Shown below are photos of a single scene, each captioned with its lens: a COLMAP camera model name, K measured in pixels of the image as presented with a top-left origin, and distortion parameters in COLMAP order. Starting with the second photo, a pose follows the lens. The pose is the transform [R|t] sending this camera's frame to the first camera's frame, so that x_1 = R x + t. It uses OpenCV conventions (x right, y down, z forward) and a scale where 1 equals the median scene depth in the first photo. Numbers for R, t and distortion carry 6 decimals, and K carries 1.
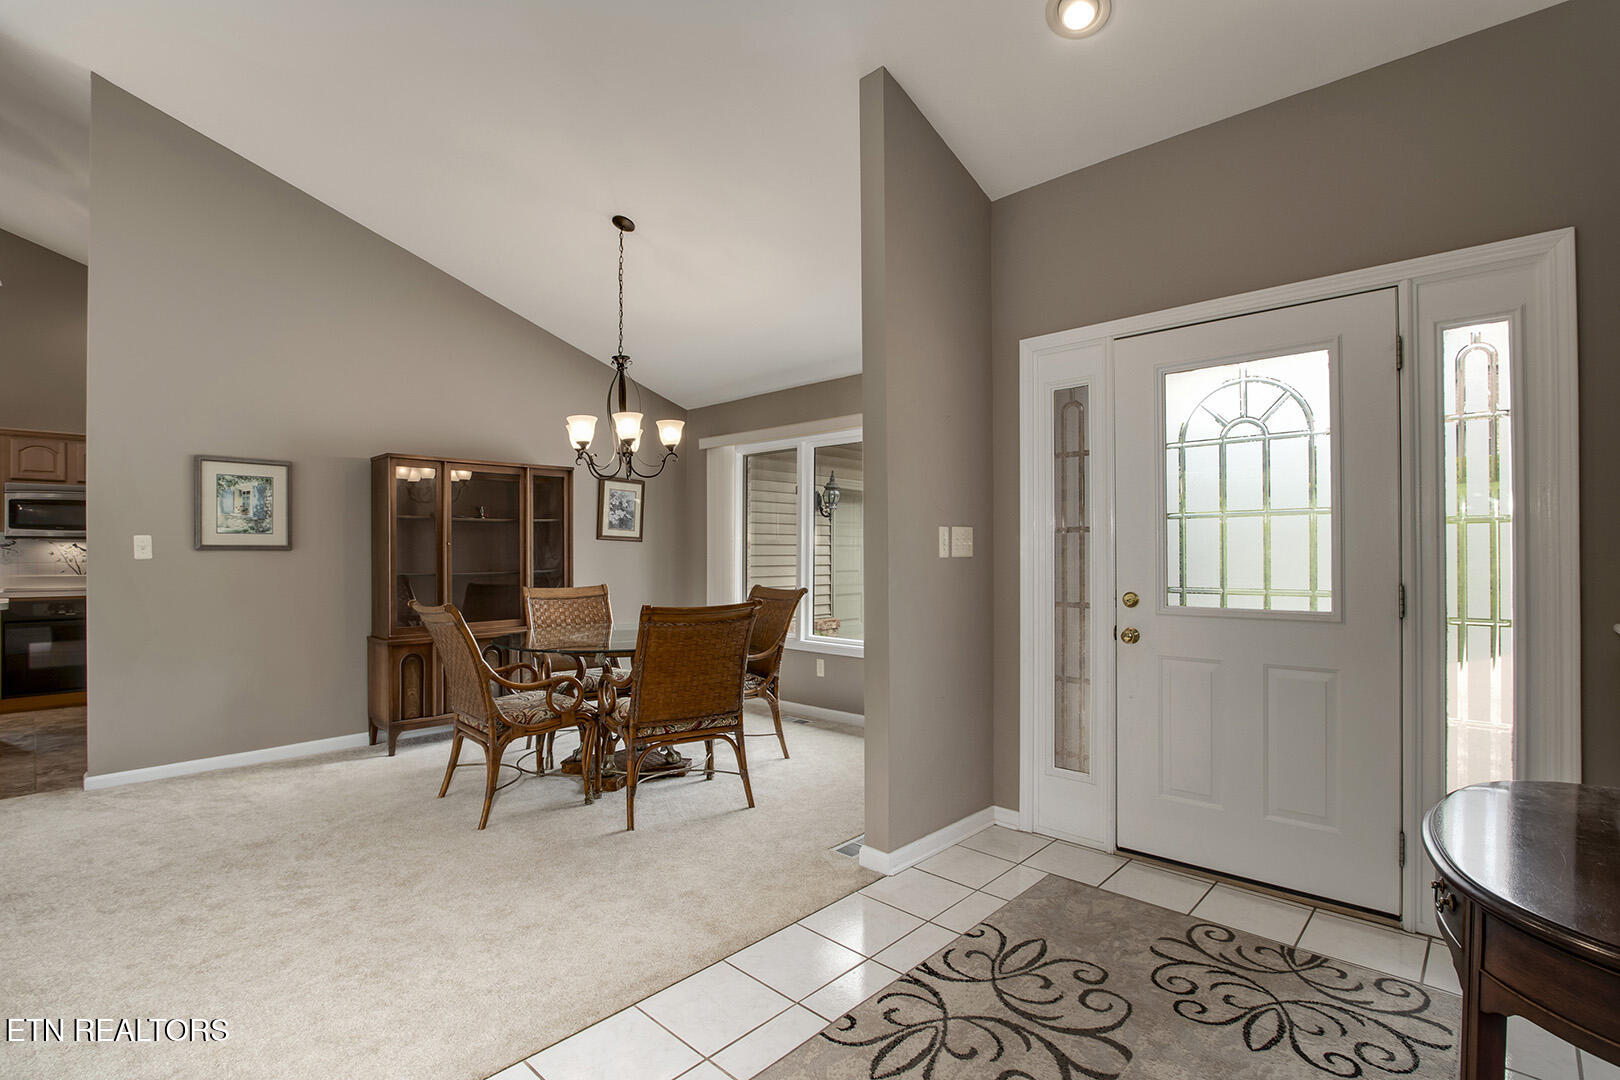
lens RADIAL K [[759.0, 0, 810.4], [0, 759.0, 552.2], [0, 0, 1]] dist [-0.021343, 0.002580]
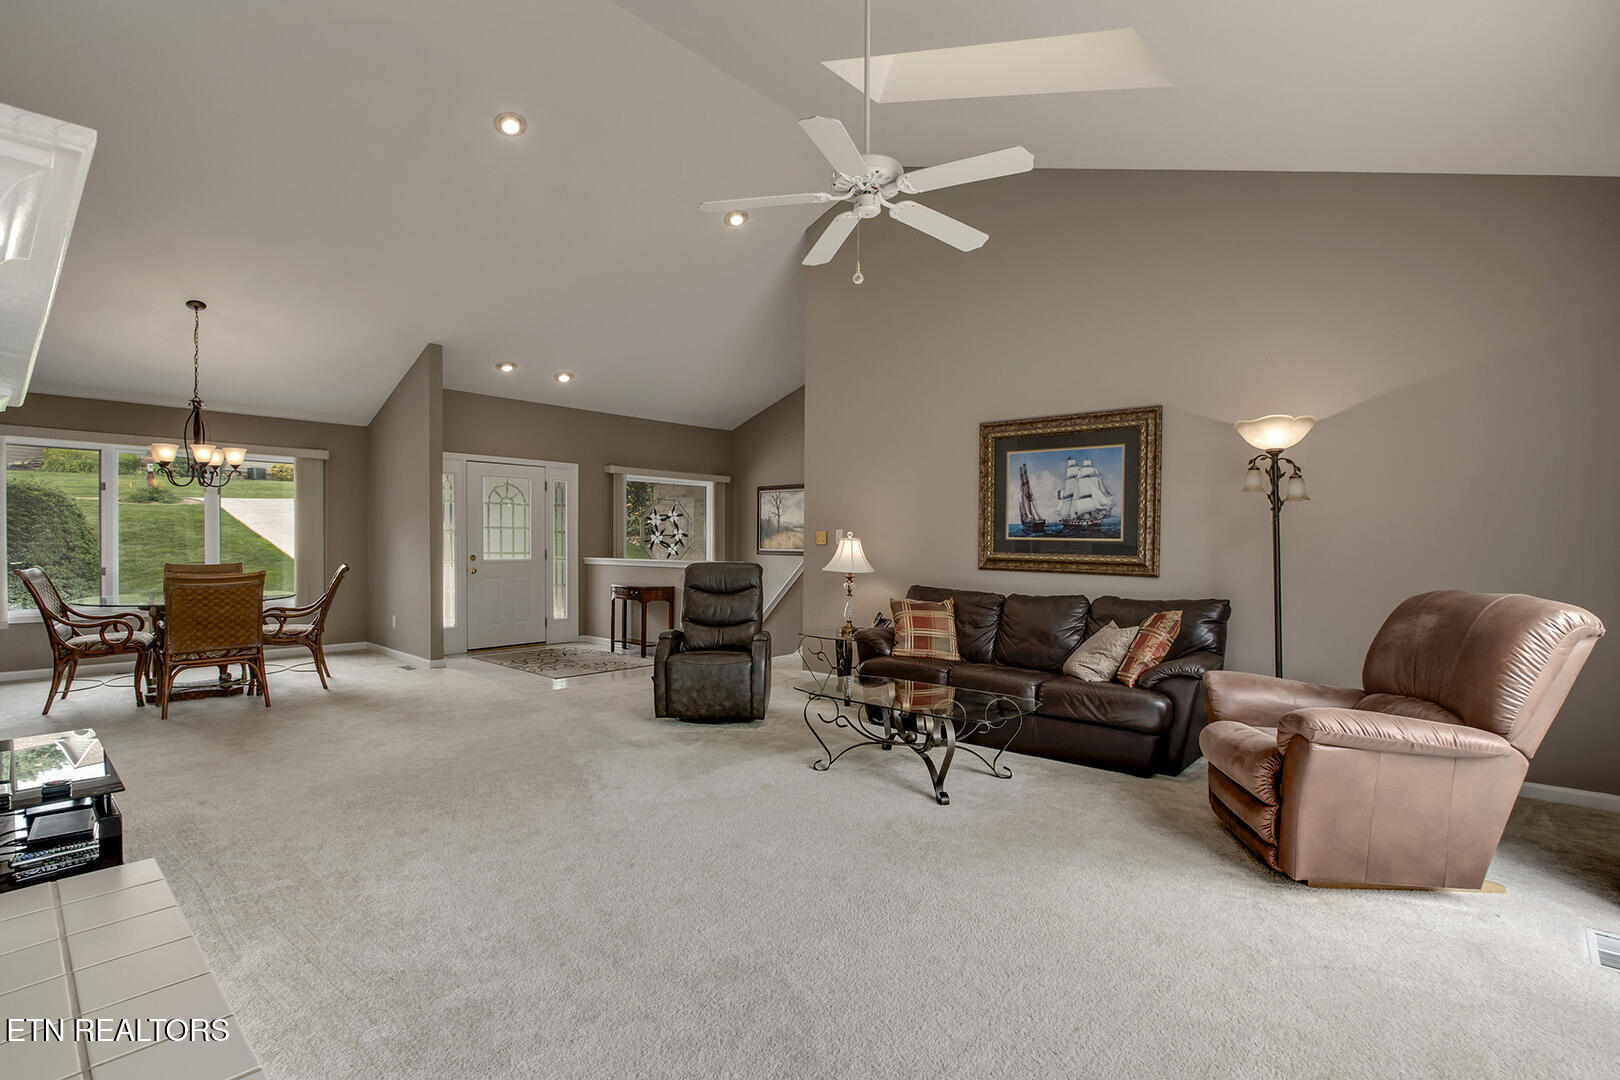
lens RADIAL K [[759.0, 0, 811.3], [0, 759.0, 549.7], [0, 0, 1]] dist [-0.021343, 0.002580]
pose [[-0.024395, -0.009344, 0.999659, -2.891552], [-0.008995, 0.999918, 0.009127, -0.002542], [-0.999662, -0.008769, -0.024477, -0.194741]]
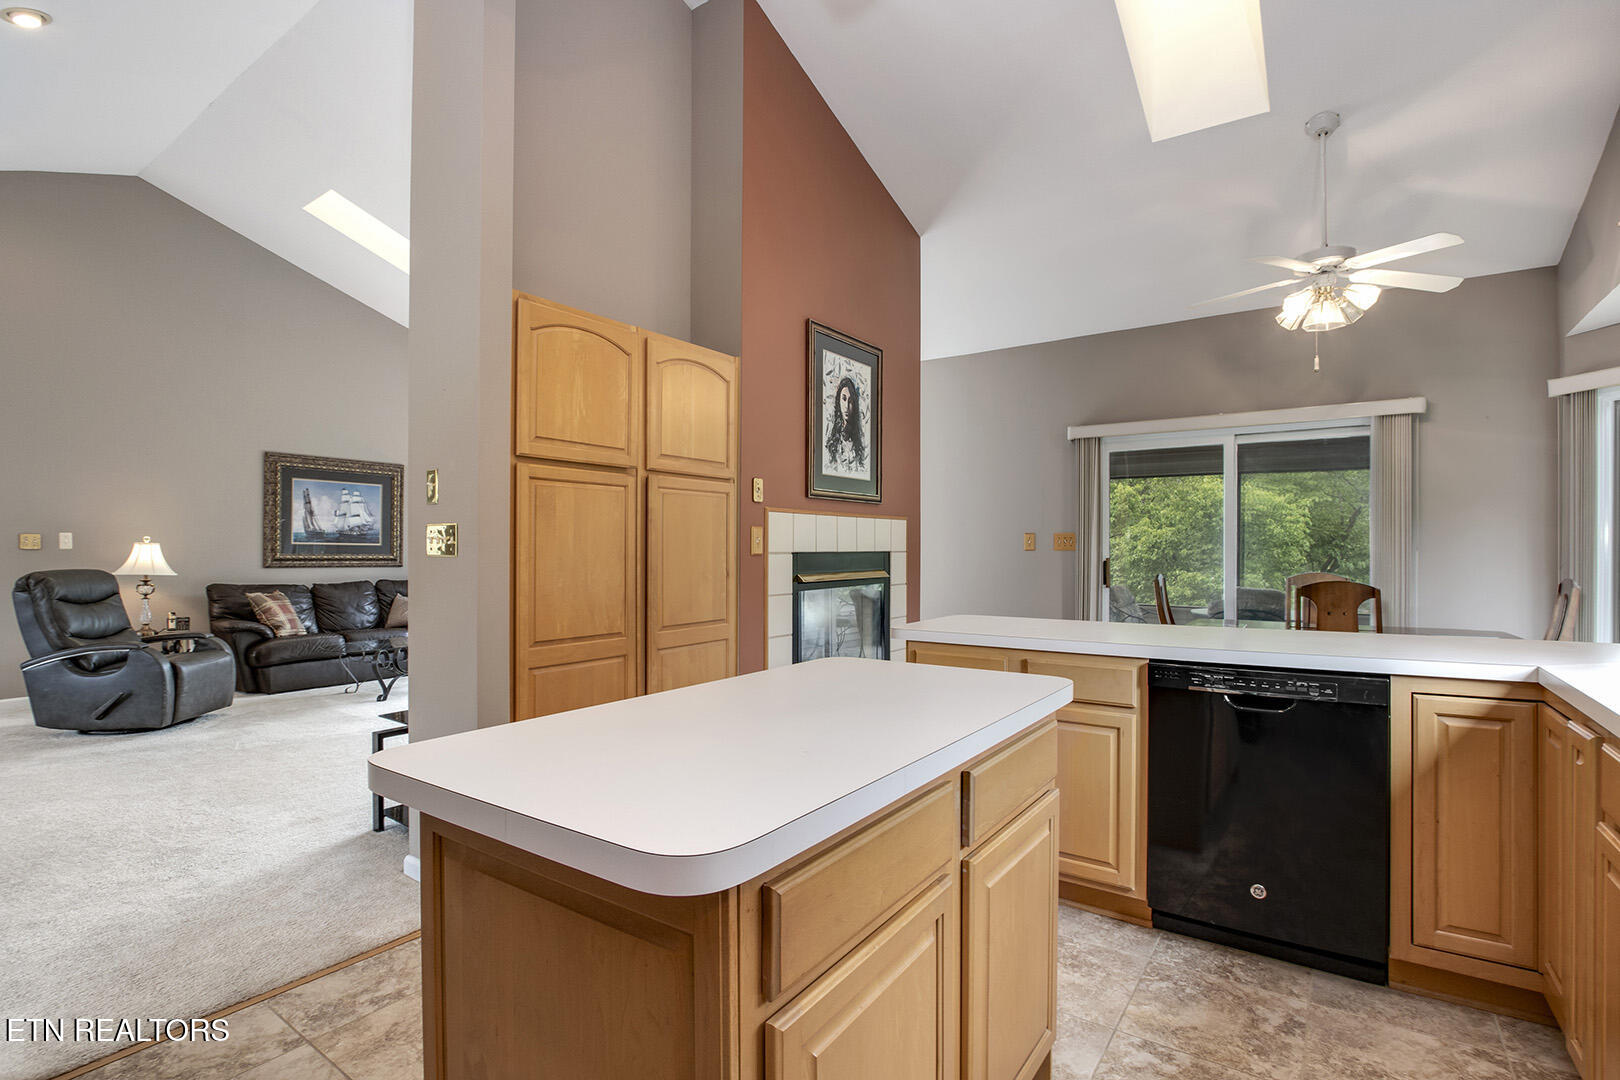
lens RADIAL K [[759.0, 0, 801.2], [0, 759.0, 550.9], [0, 0, 1]] dist [-0.021343, 0.002580]
pose [[-0.990742, 0.000285, -0.135754, -2.245166], [0.000181, 1.000000, 0.000781, 0.007618], [0.135754, 0.000749, -0.990742, 2.359856]]
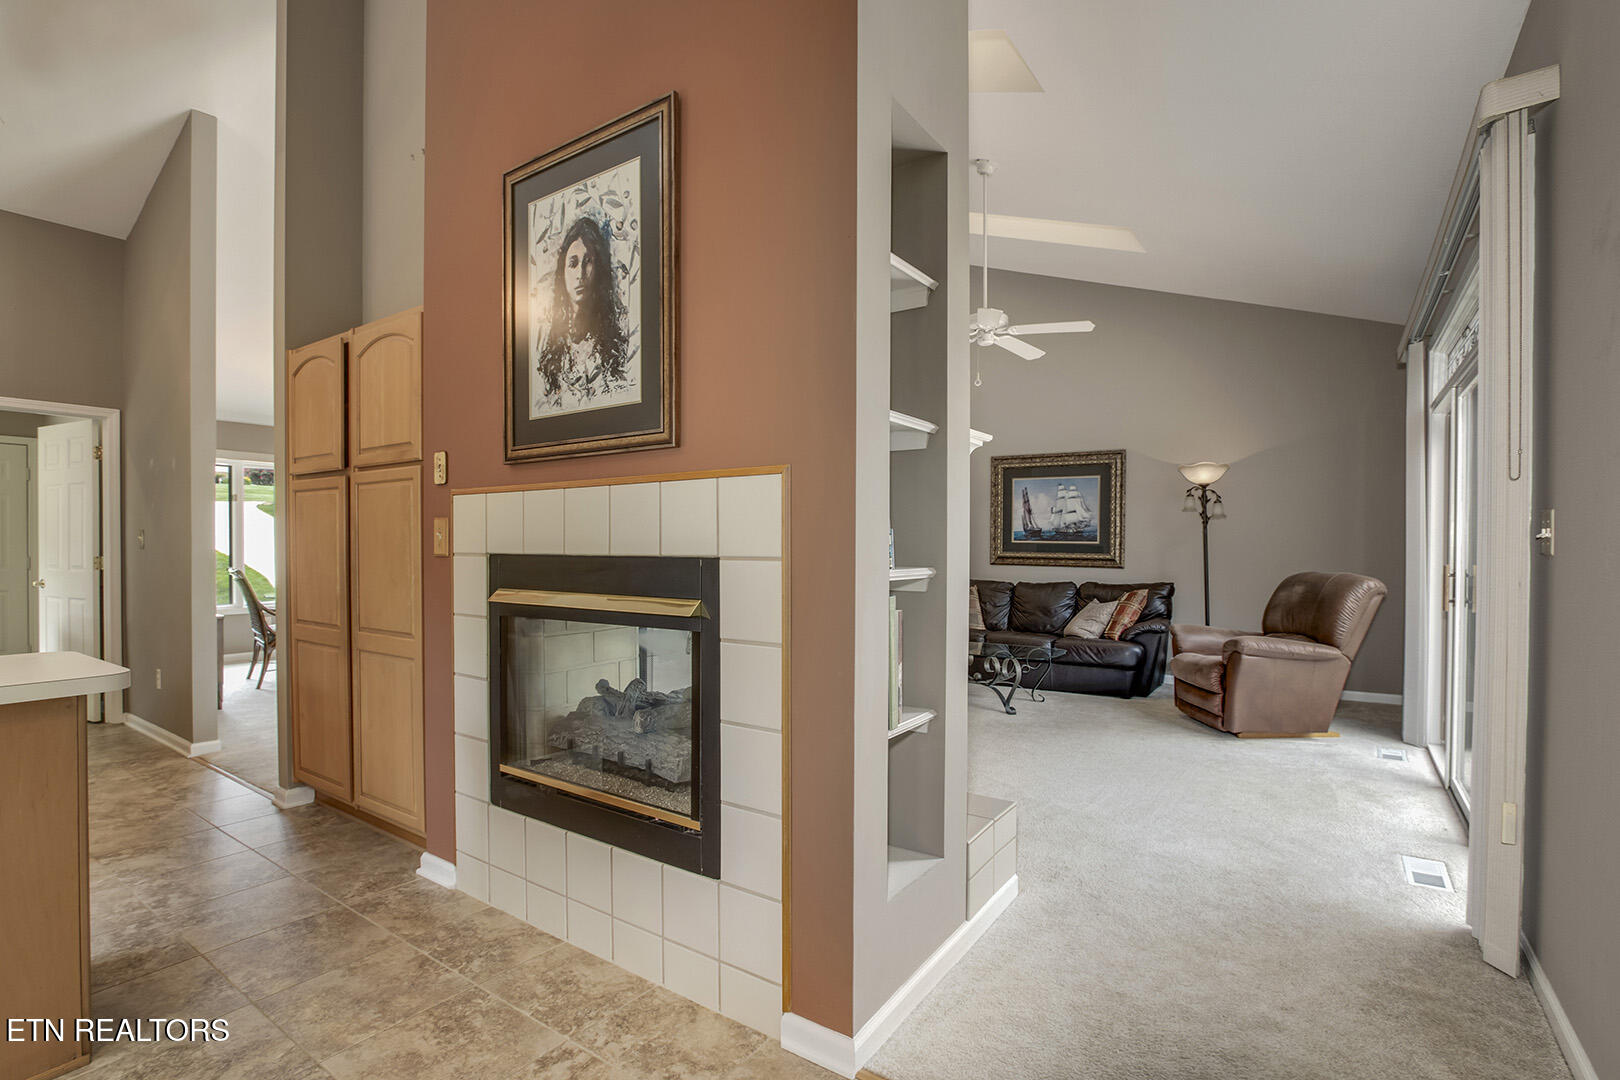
lens RADIAL K [[759.0, 0, 814.0], [0, 759.0, 550.0], [0, 0, 1]] dist [-0.021343, 0.002580]
pose [[-0.153990, -0.007351, 0.988045, -3.571947], [-0.005581, 0.999963, 0.006569, -0.002576], [-0.988057, -0.004503, -0.154026, 0.437237]]
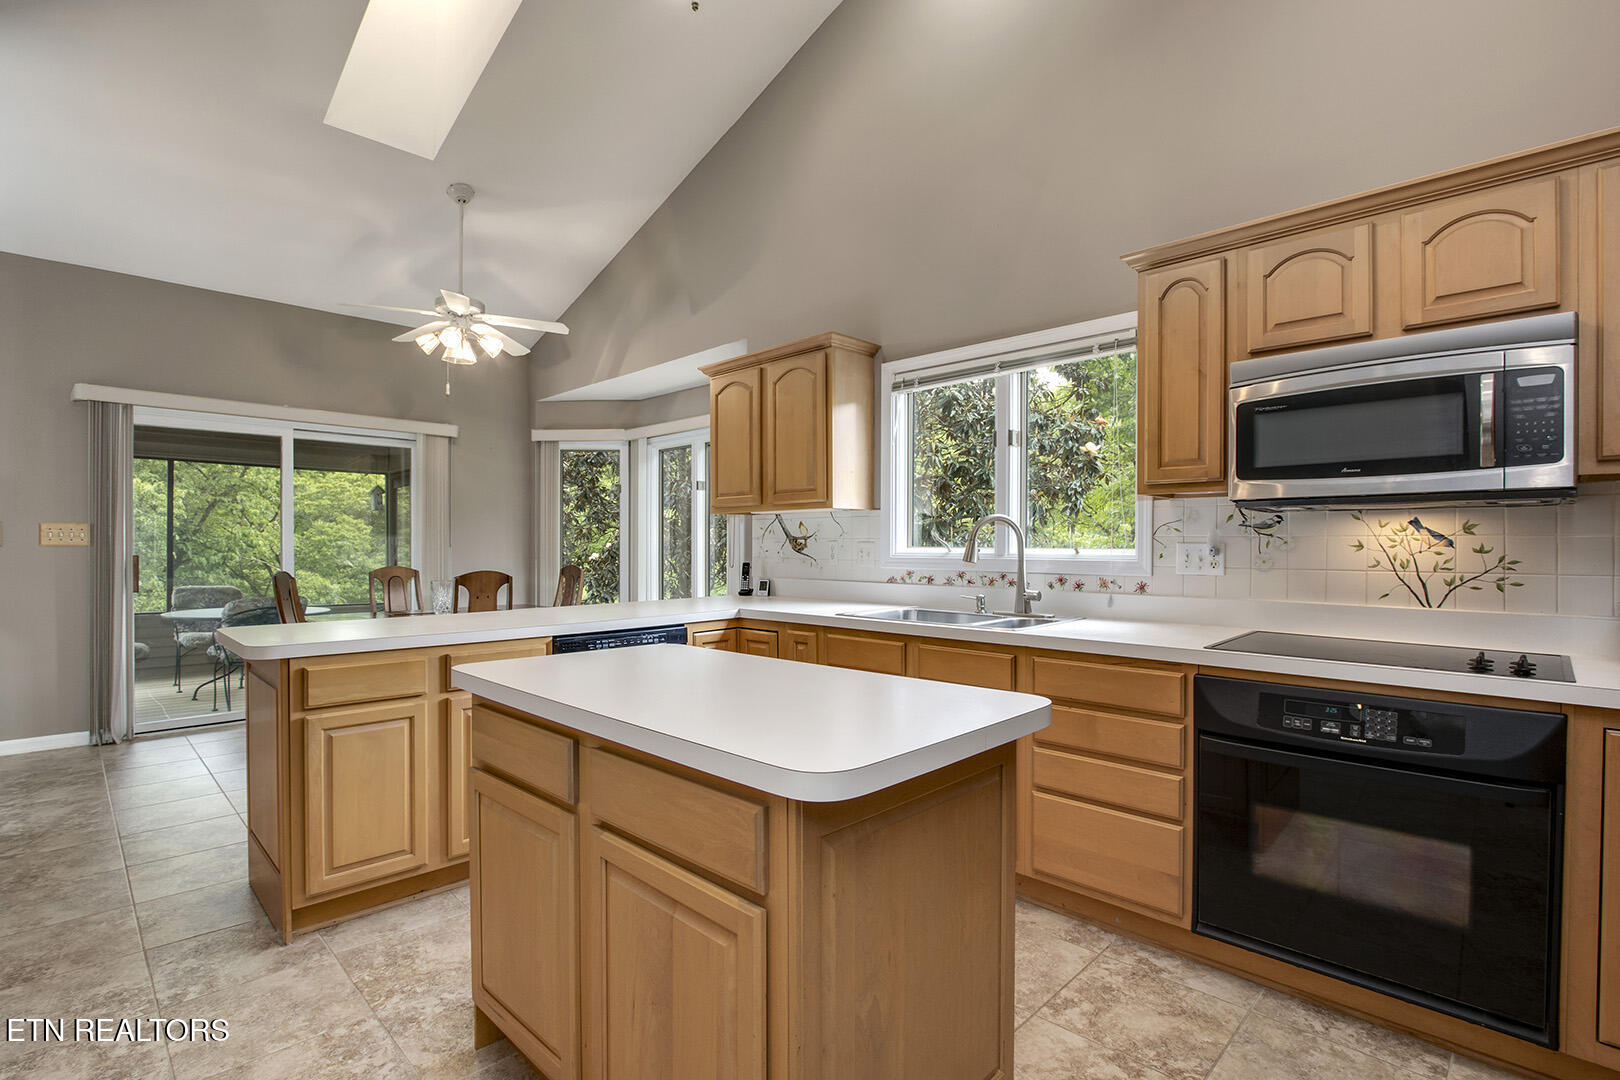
lens RADIAL K [[759.0, 0, 823.2], [0, 759.0, 551.0], [0, 0, 1]] dist [-0.021343, 0.002580]
pose [[-0.006364, 0.006083, -0.999961, -1.641898], [-0.001588, 0.999980, 0.006093, 0.006508], [0.999978, 0.001626, -0.006354, 1.885497]]
